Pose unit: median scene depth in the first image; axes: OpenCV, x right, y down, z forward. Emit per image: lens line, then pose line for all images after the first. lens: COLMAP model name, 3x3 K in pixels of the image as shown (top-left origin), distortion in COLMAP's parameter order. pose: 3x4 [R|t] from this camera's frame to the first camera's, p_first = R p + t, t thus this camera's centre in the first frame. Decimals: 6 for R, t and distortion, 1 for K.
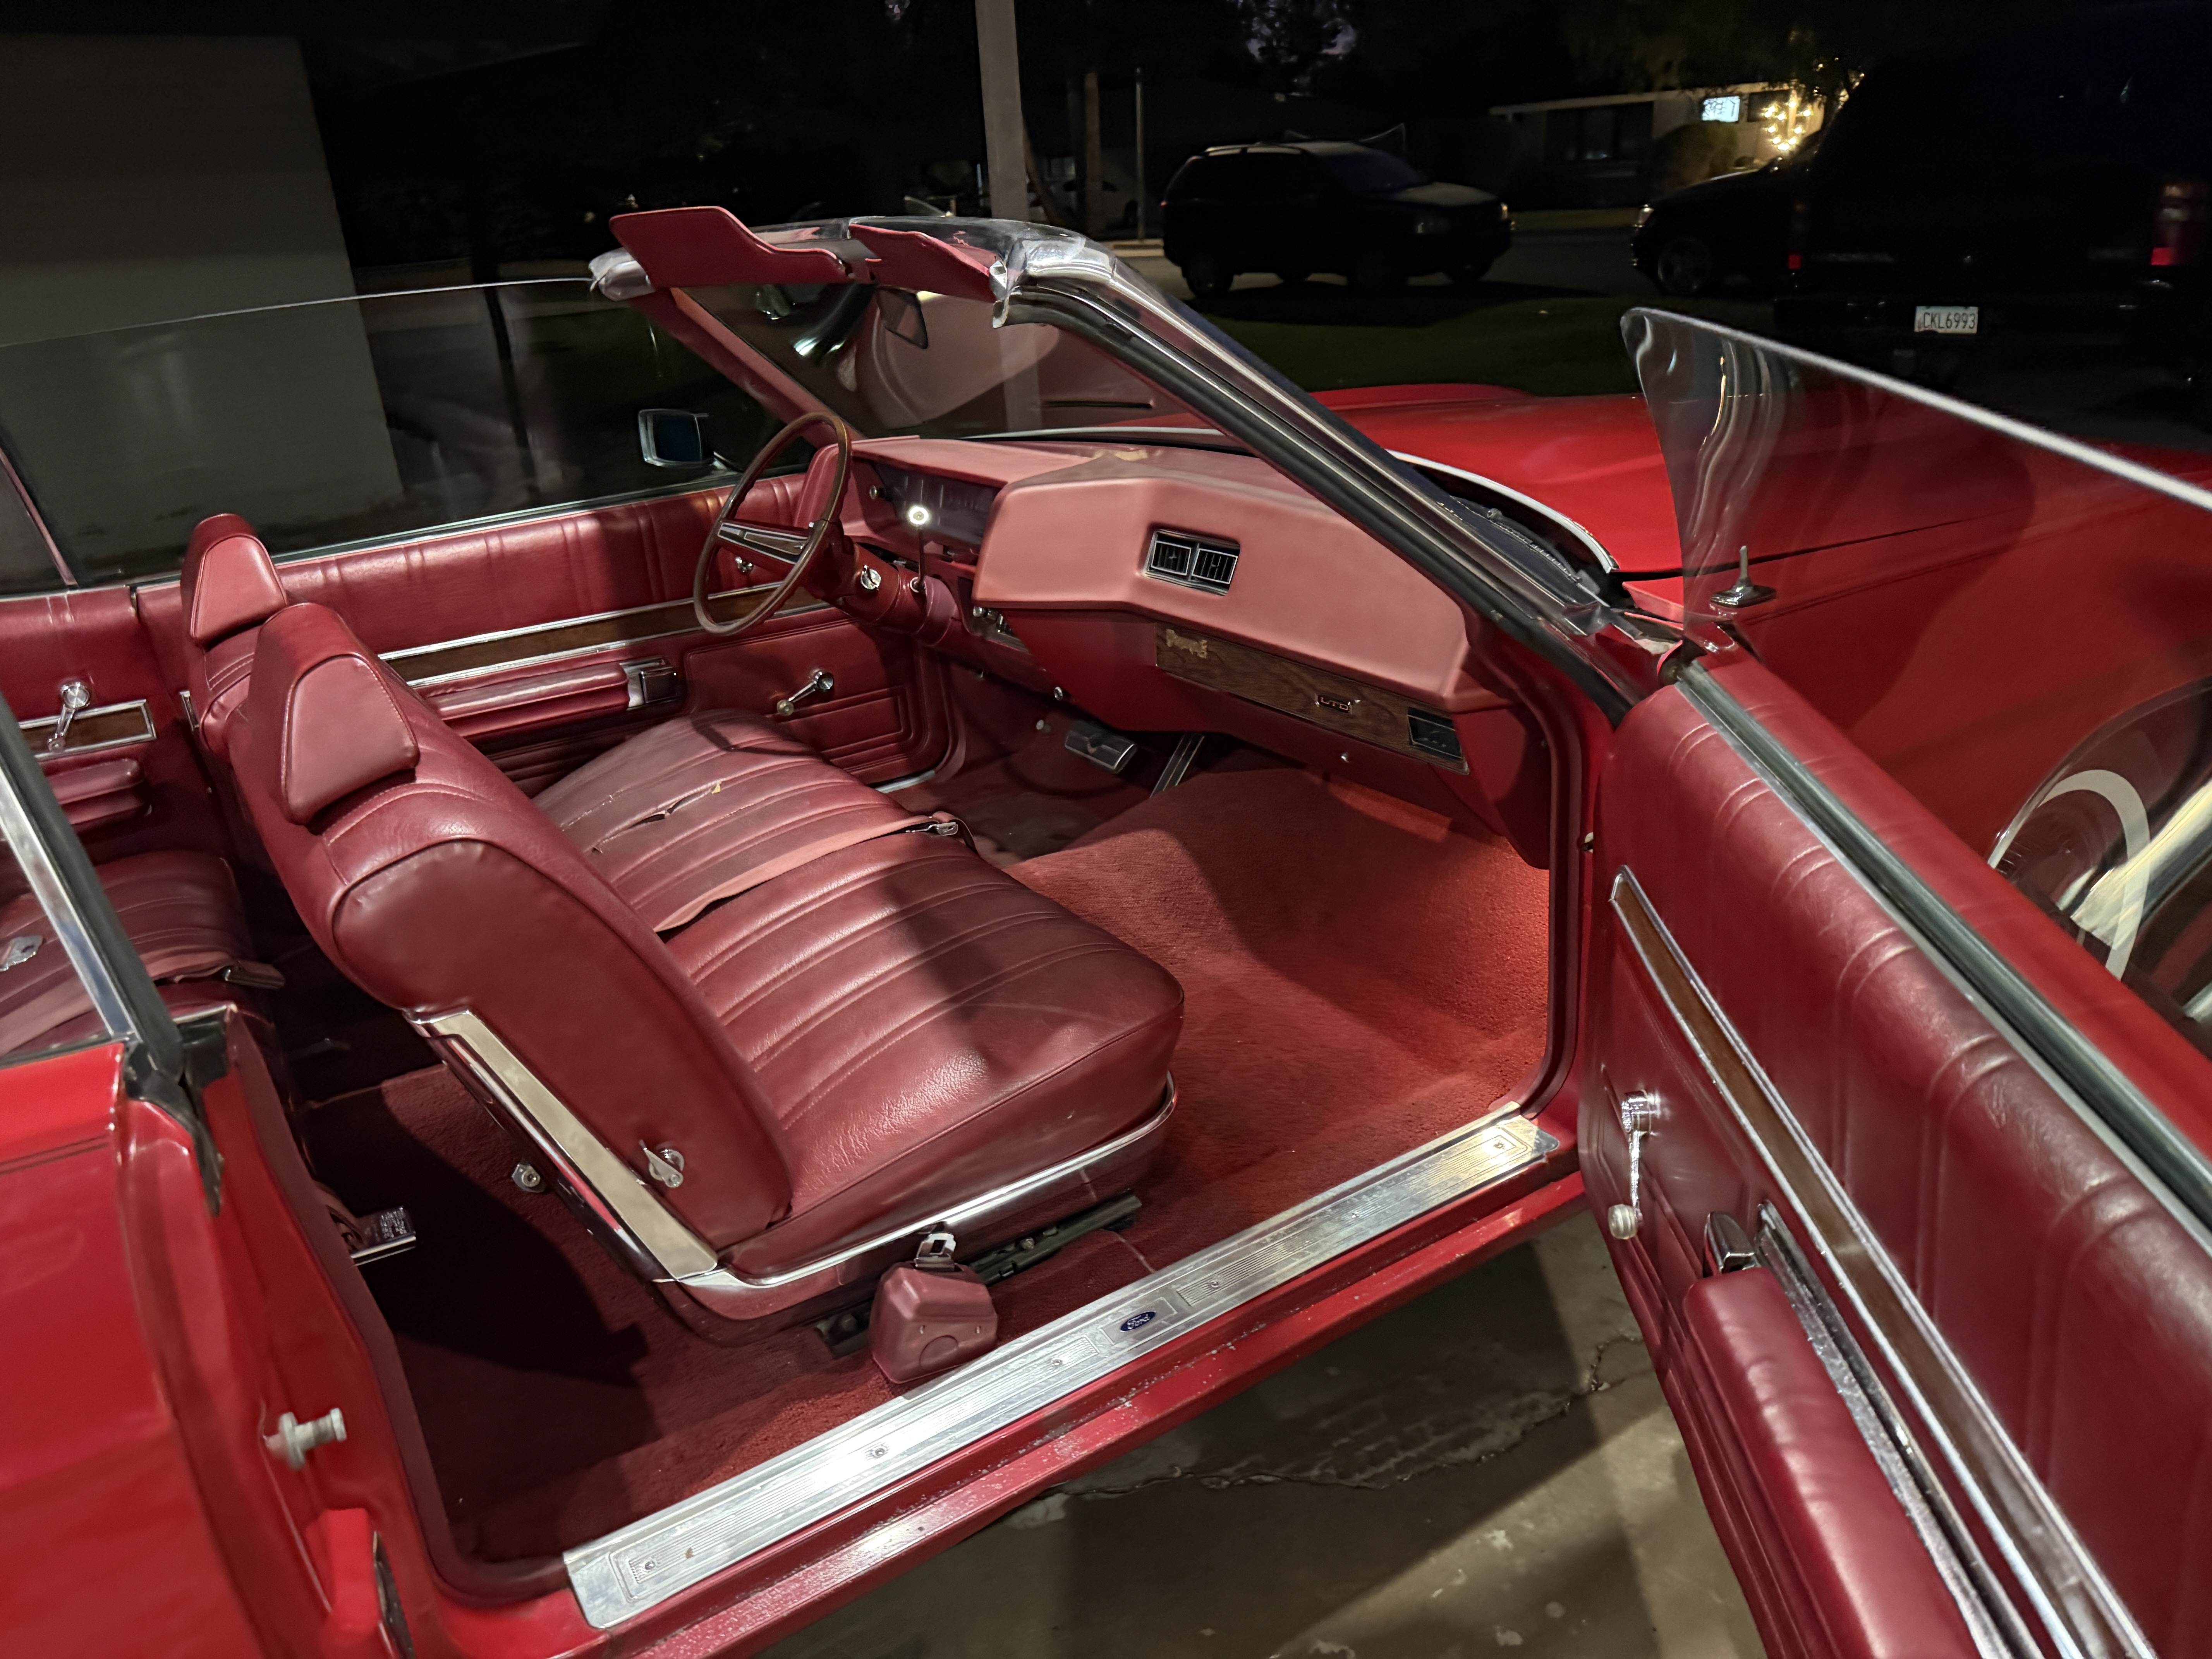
lens RADIAL K [[1541.3, 0, 1104.0], [0, 1541.3, 885.8], [0, 0, 1]] dist [0.057749, -0.000975]
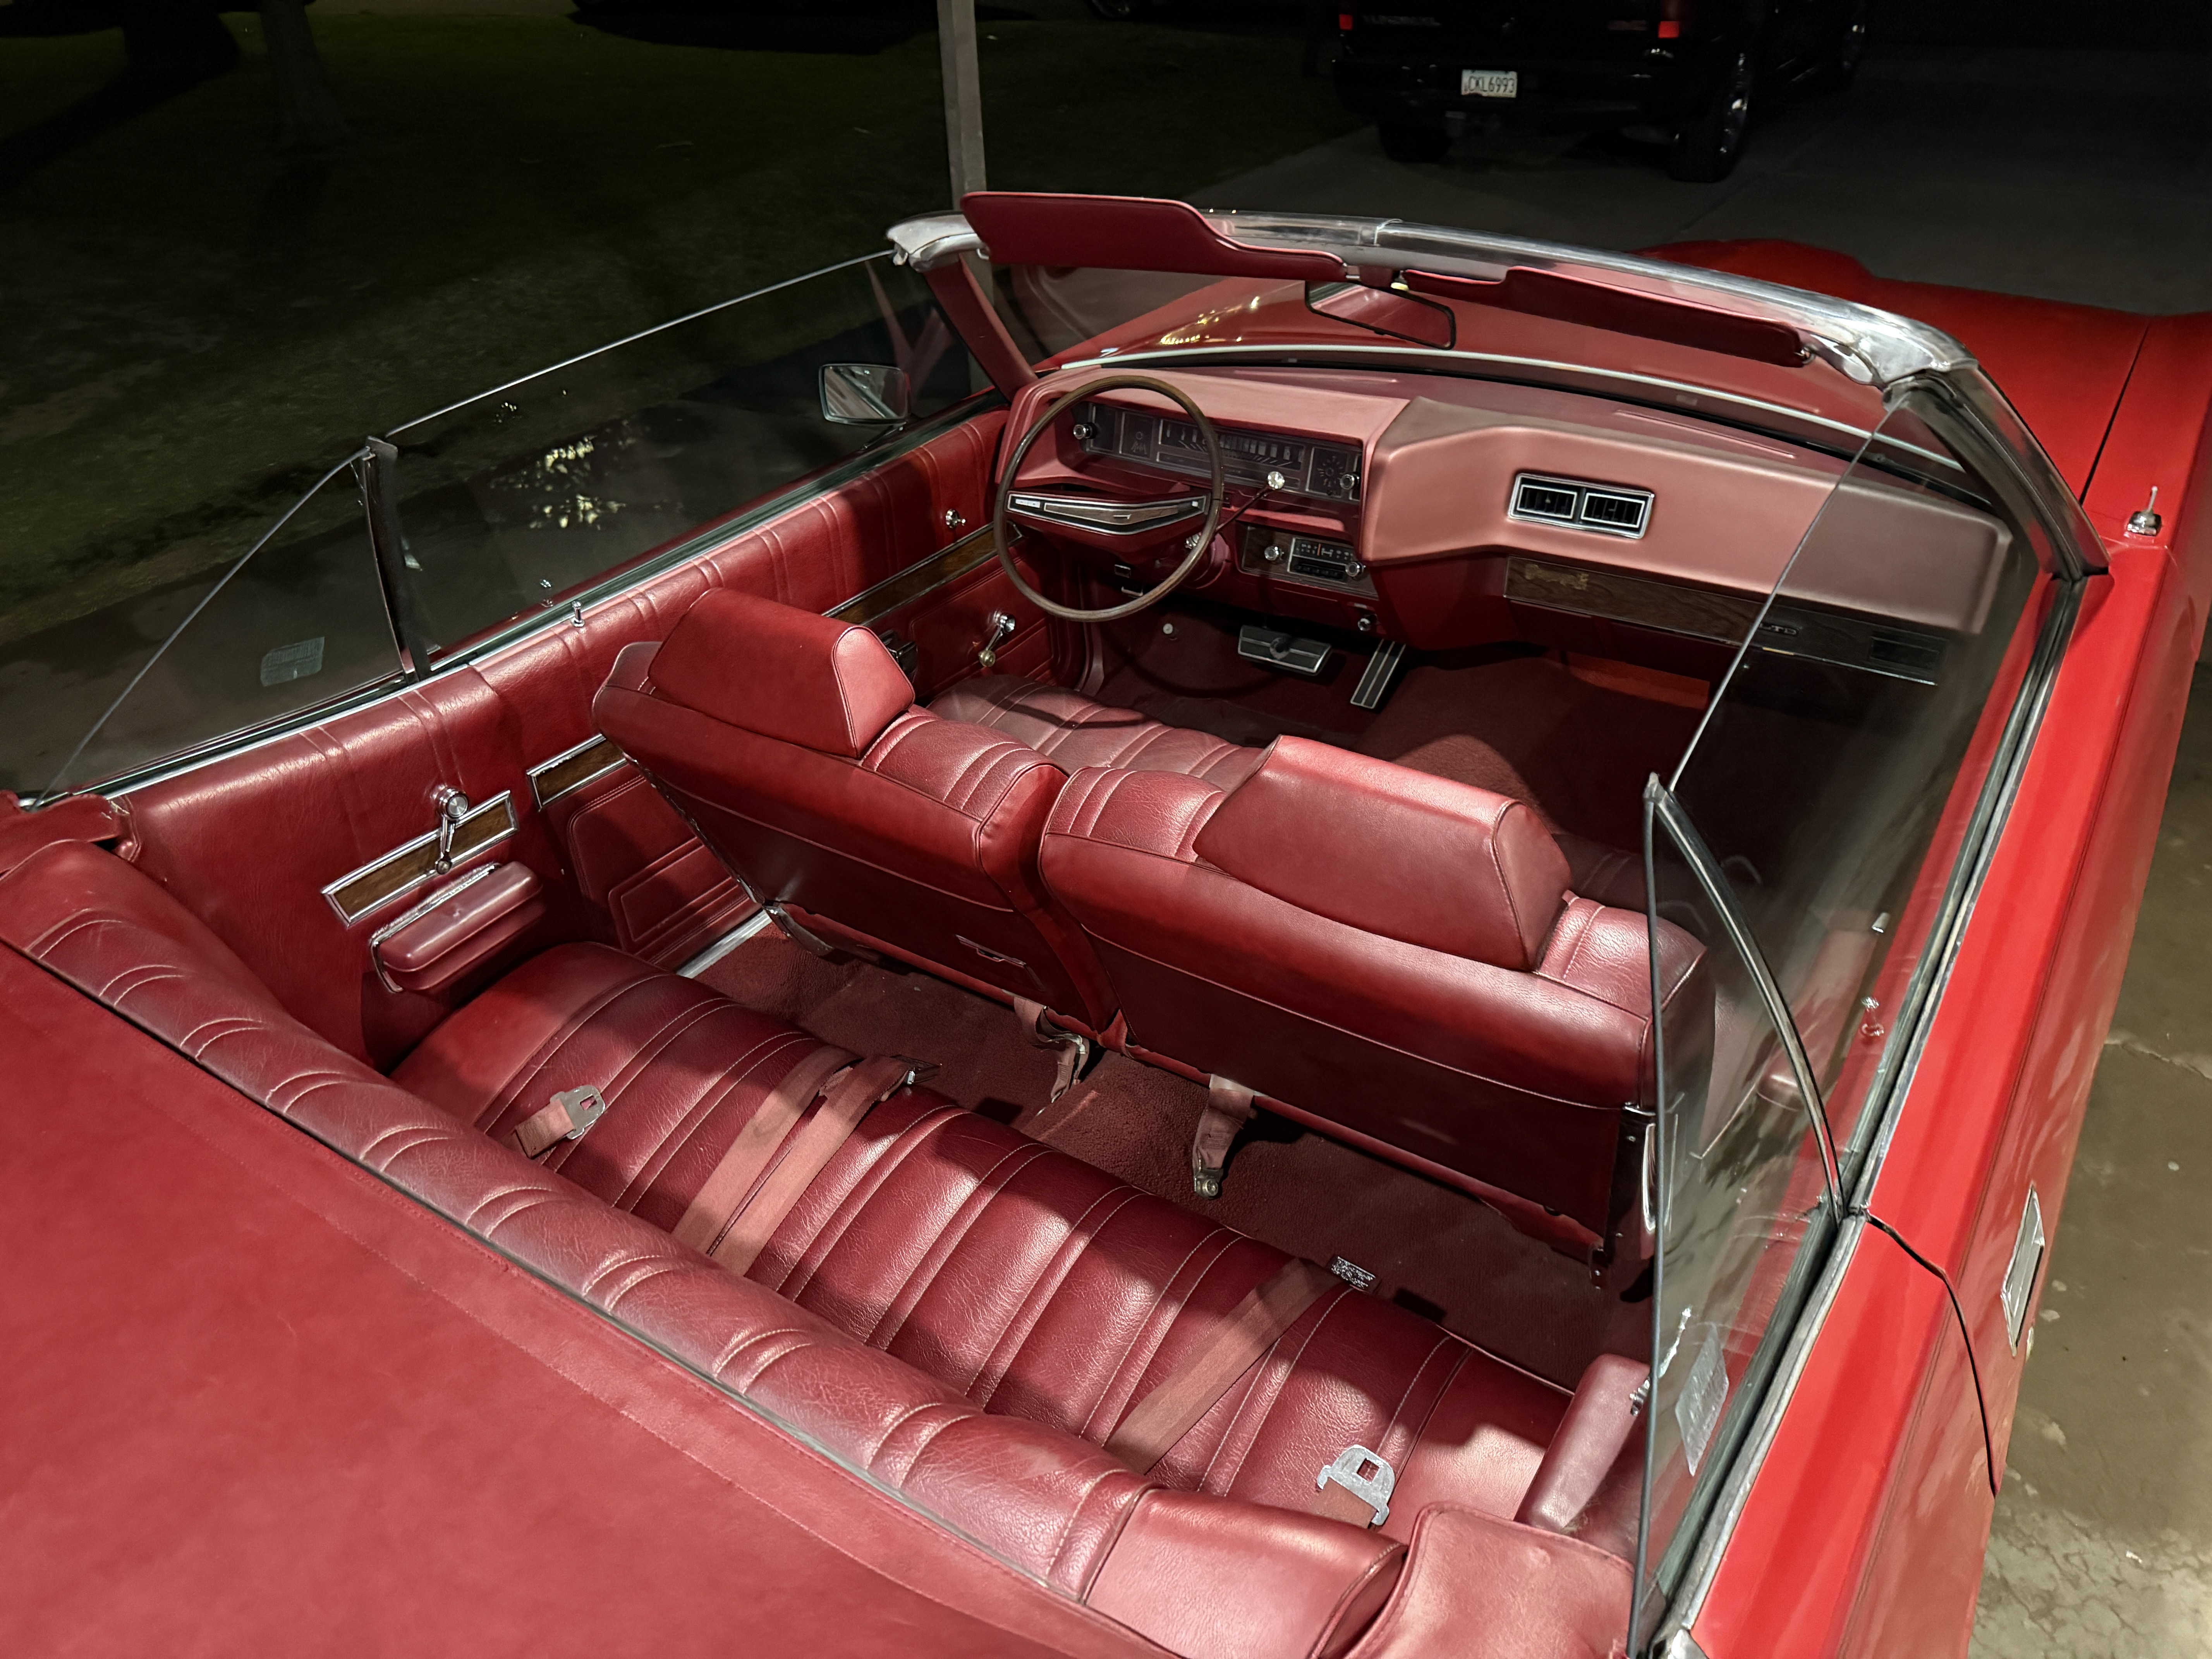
lens RADIAL K [[1574.2, 0, 1106.0], [0, 1574.2, 829.5], [0, 0, 1]] dist [0.063165, 0.000990]
pose [[0.919162, -0.189657, 0.345211, -0.583703], [0.144531, 0.977707, 0.152316, -0.174906], [-0.366403, -0.090109, 0.926083, 0.049299]]
